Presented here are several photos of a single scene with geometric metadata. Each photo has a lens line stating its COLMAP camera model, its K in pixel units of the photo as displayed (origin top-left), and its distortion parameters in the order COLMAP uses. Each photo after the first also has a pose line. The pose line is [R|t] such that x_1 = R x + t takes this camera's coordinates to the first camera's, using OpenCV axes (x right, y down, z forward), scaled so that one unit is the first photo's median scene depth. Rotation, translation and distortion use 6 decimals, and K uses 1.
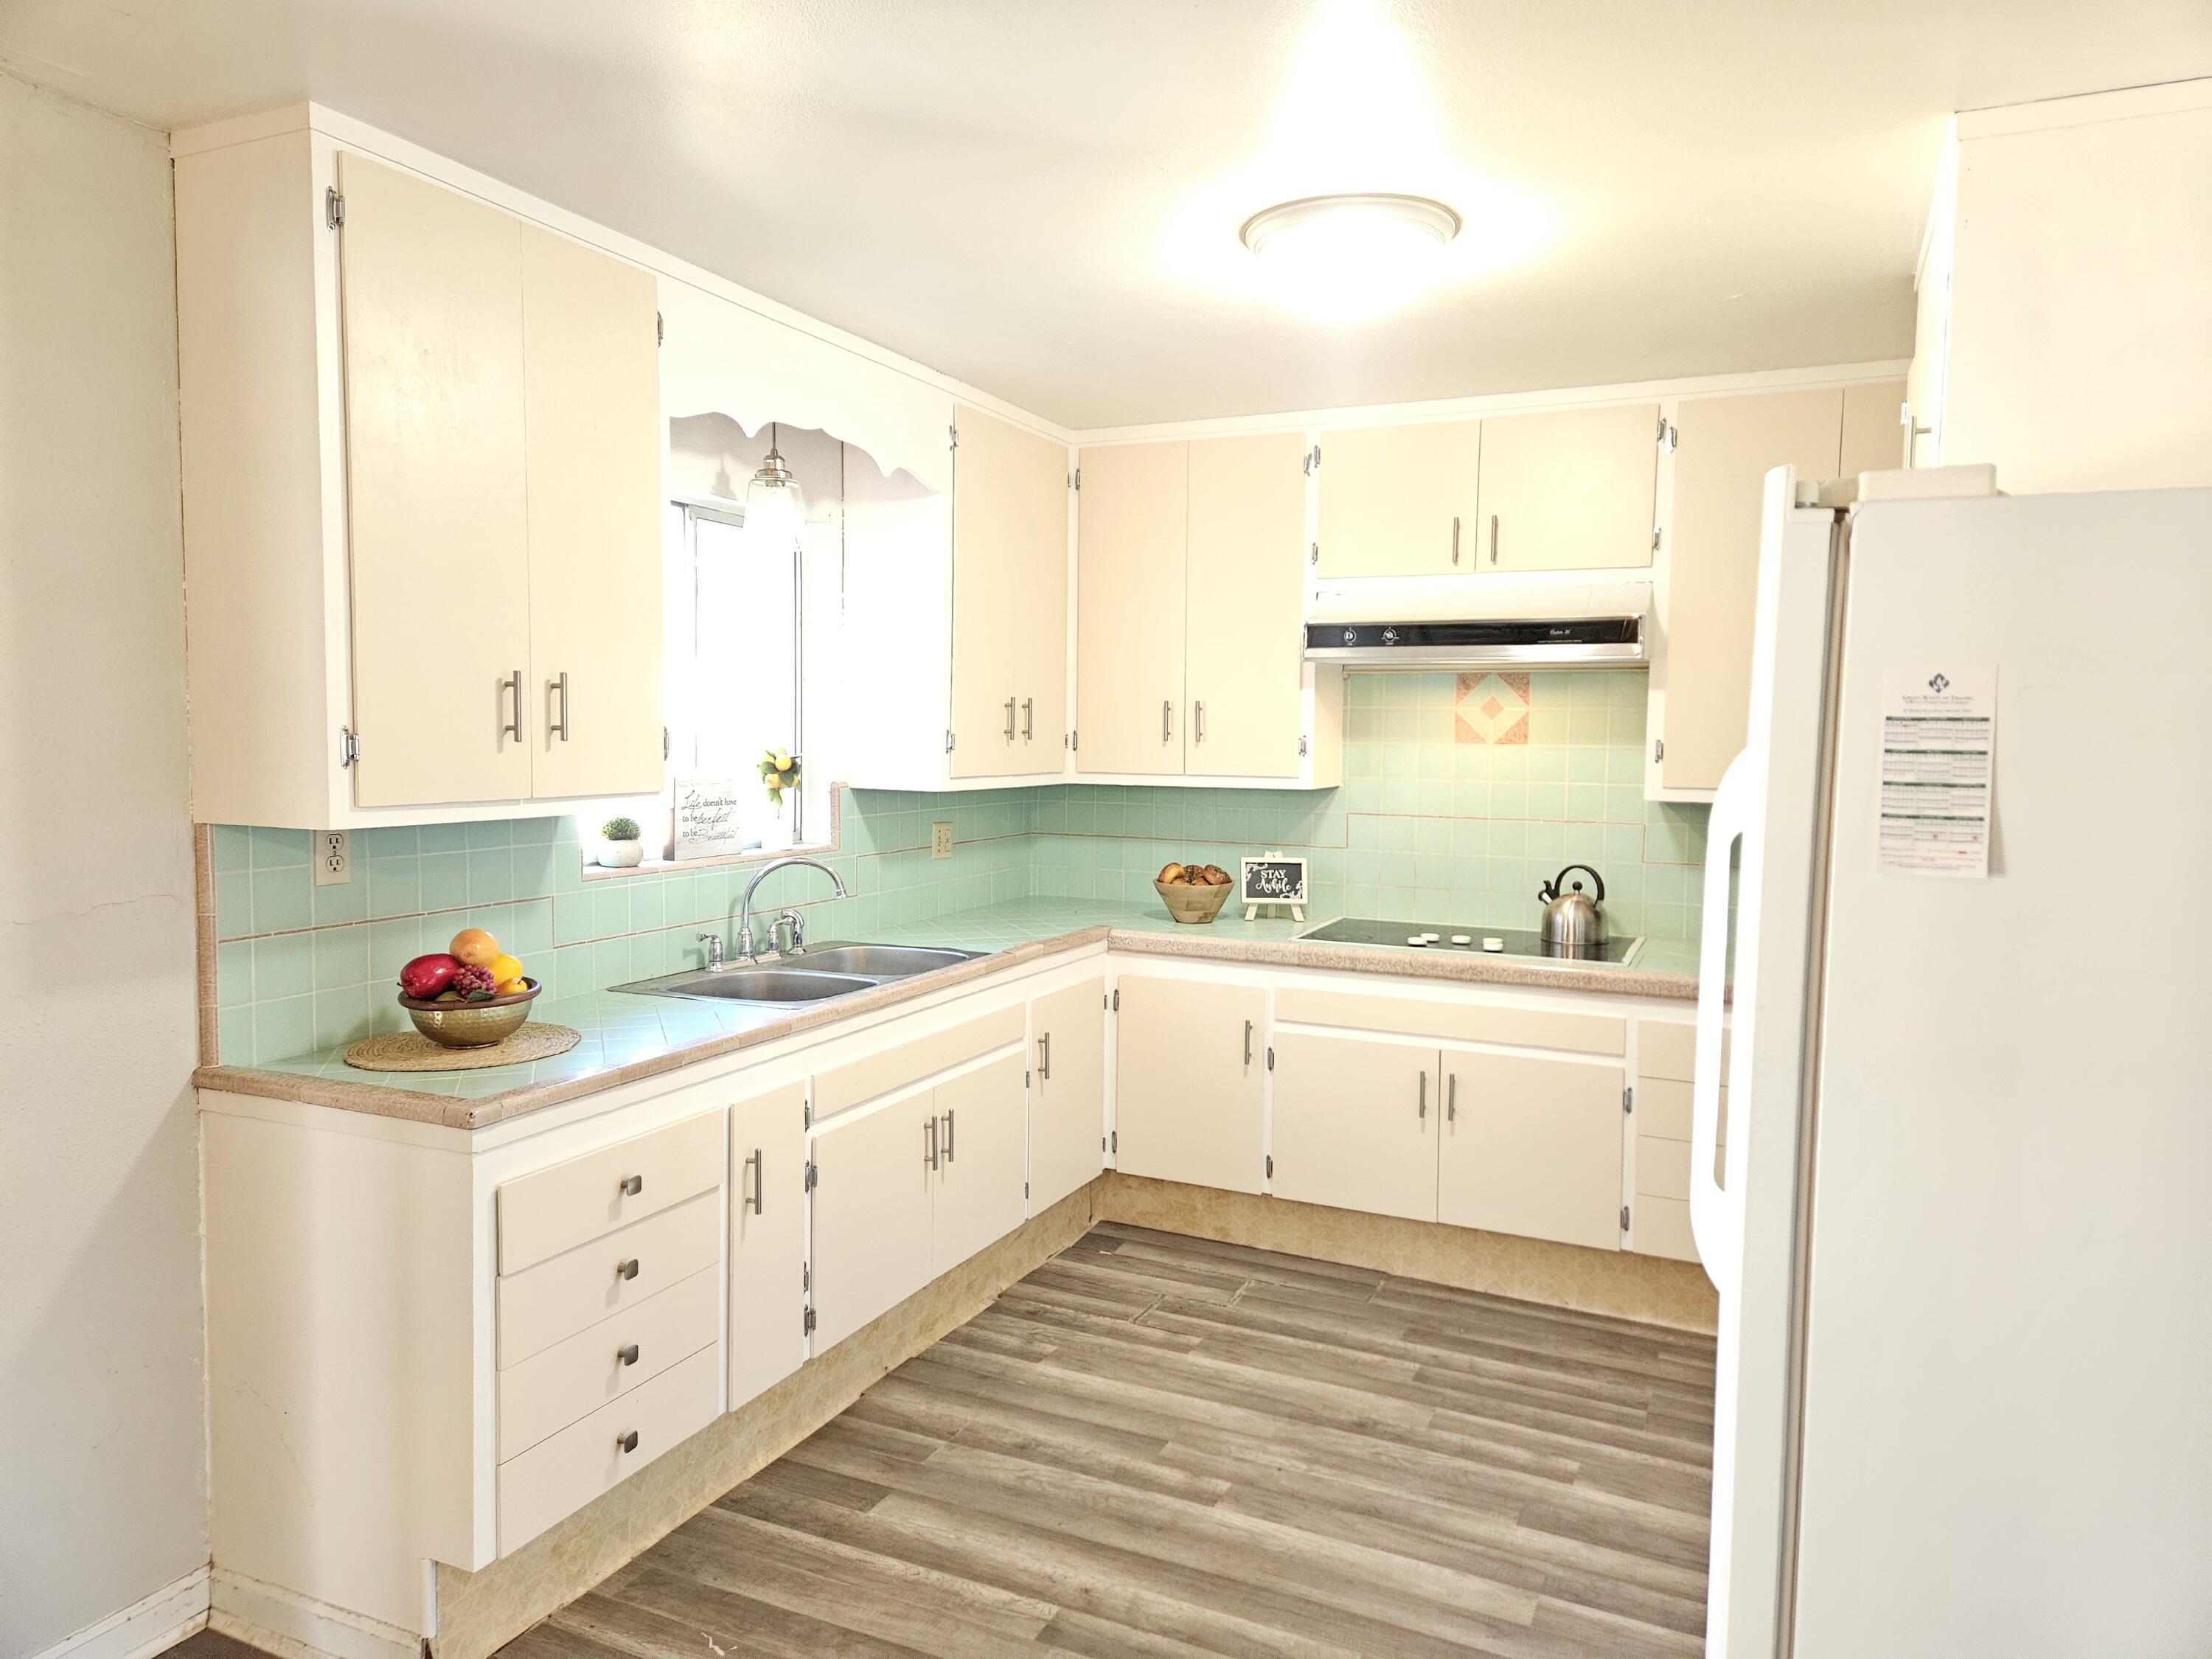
lens RADIAL K [[1443.7, 0, 1115.5], [0, 1443.7, 805.8], [0, 0, 1]] dist [0.124190, -0.119760]
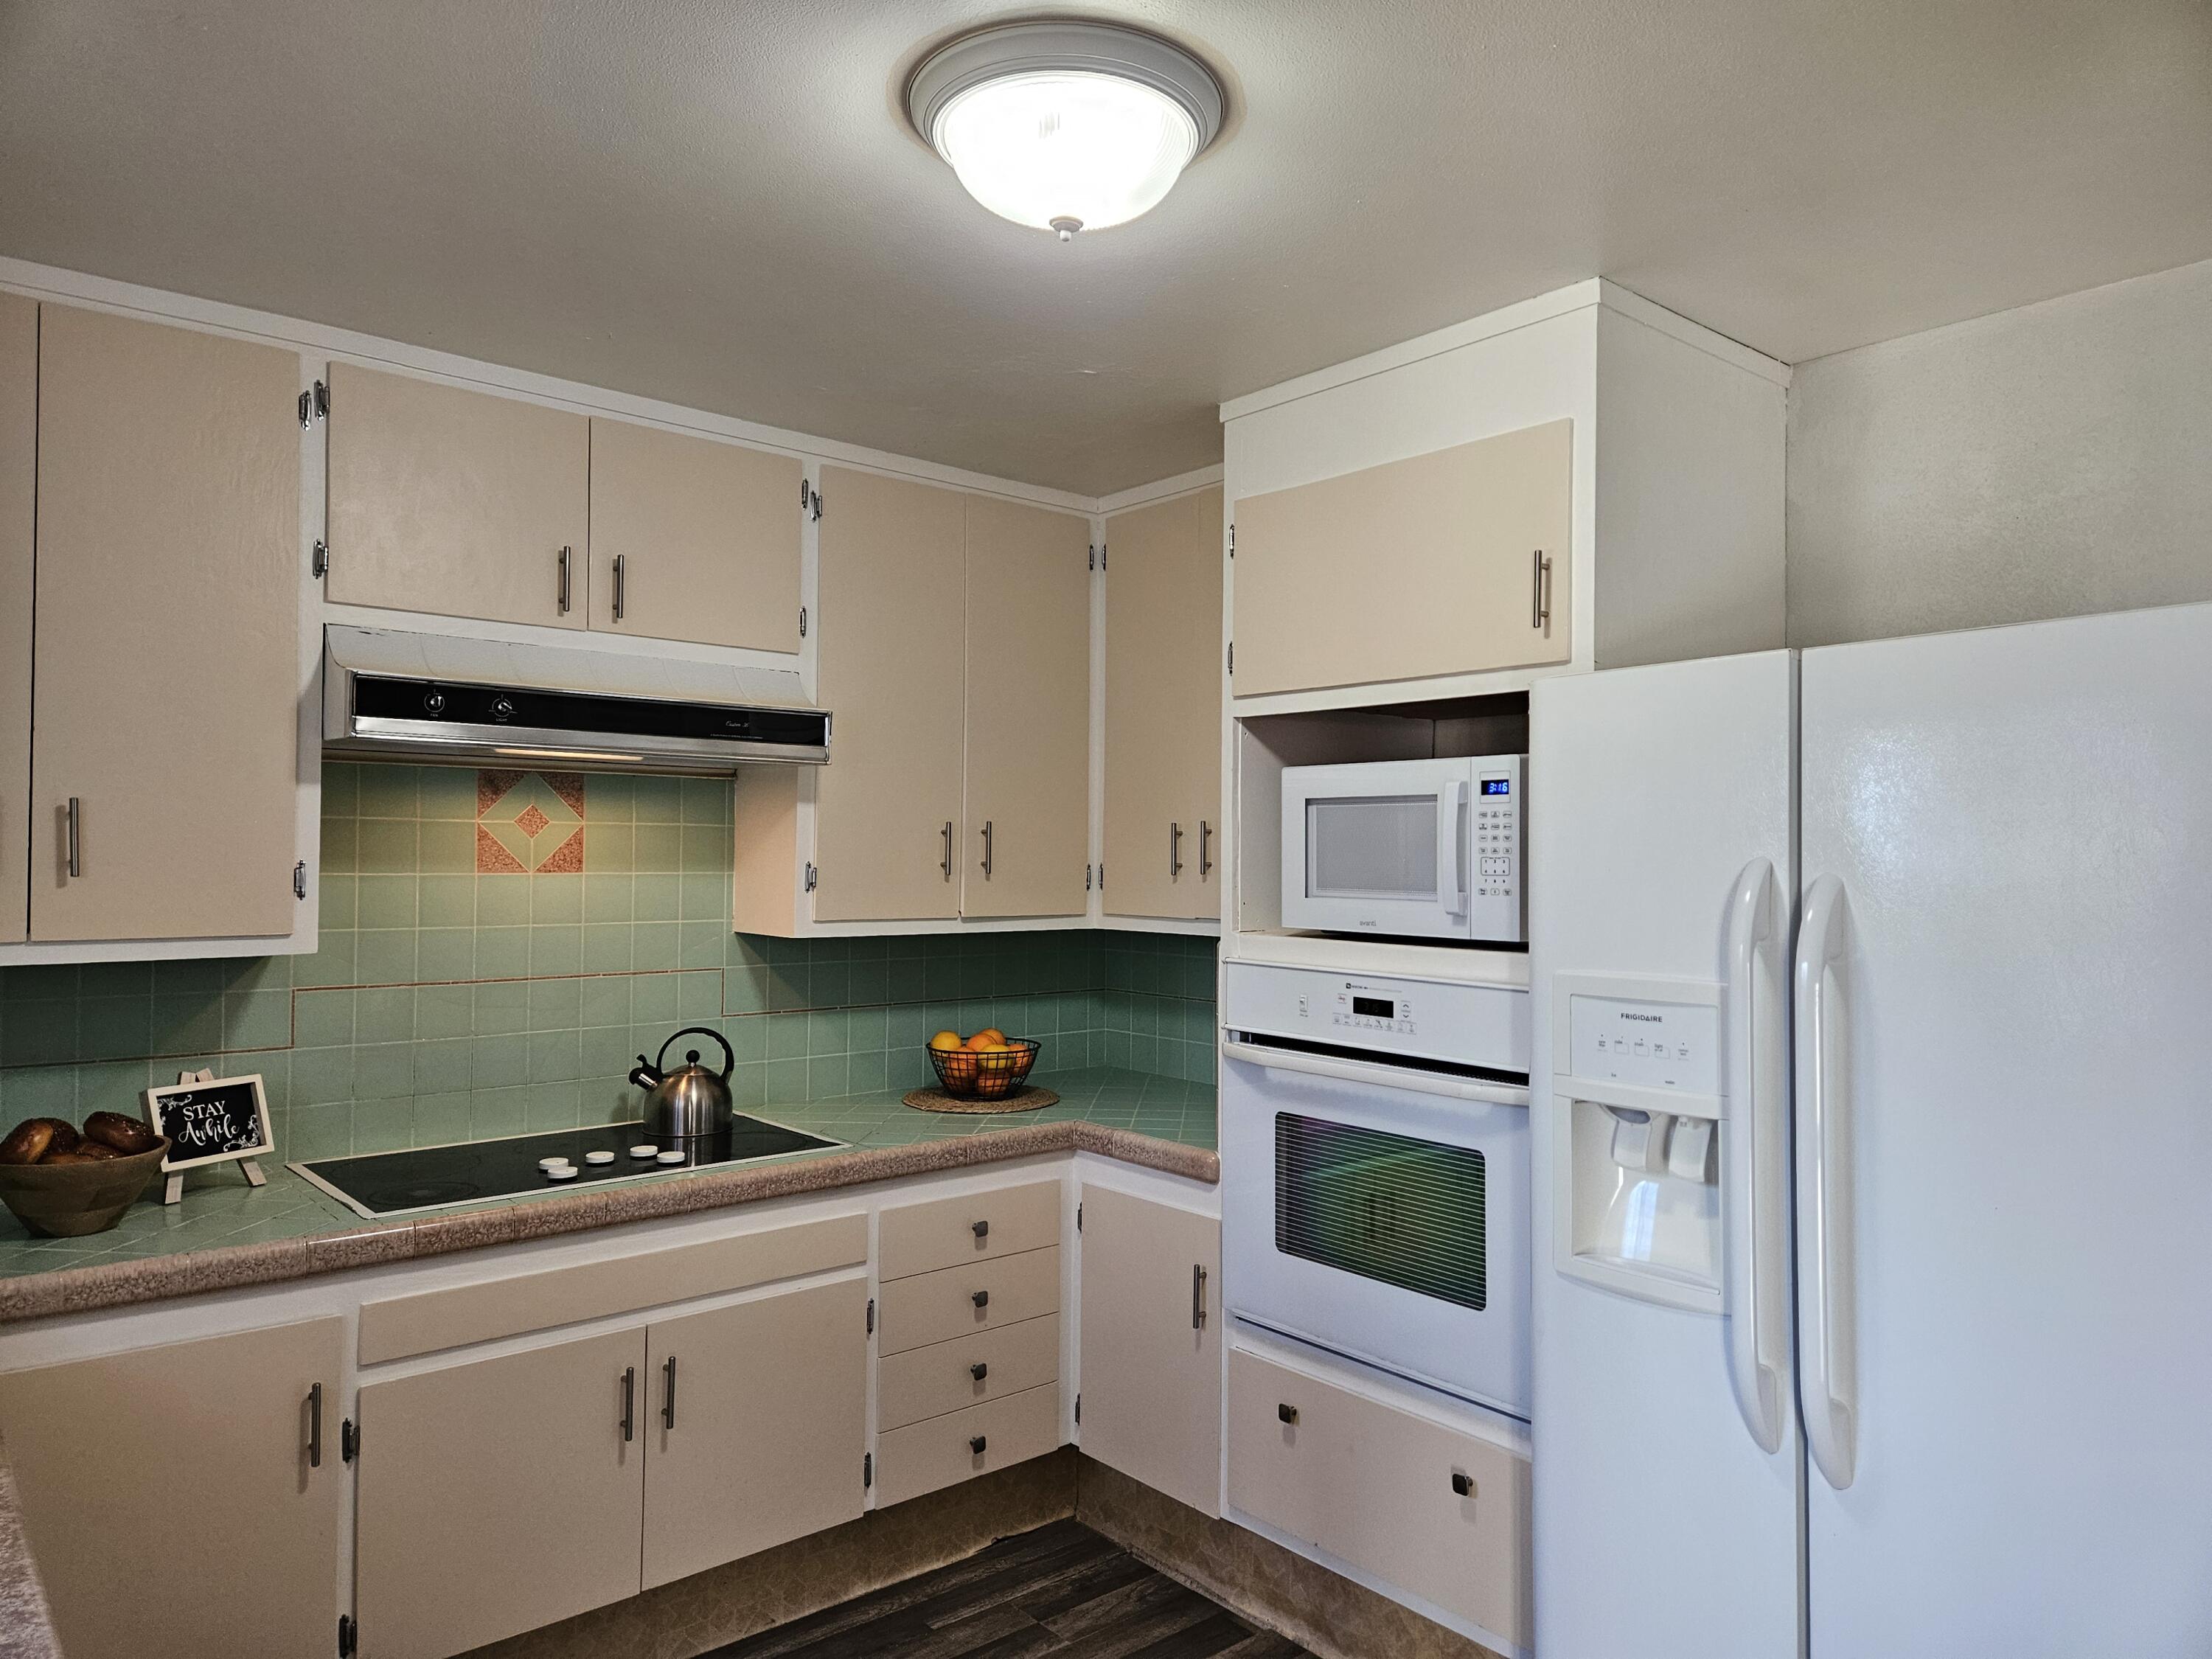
lens RADIAL K [[1473.3, 0, 1111.8], [0, 1473.3, 824.0], [0, 0, 1]] dist [0.063822, -0.047567]
pose [[0.416716, 0.015020, 0.908913, -0.290055], [0.050695, 0.997923, -0.039734, -0.023856], [-0.907622, 0.062635, 0.415089, 0.463425]]
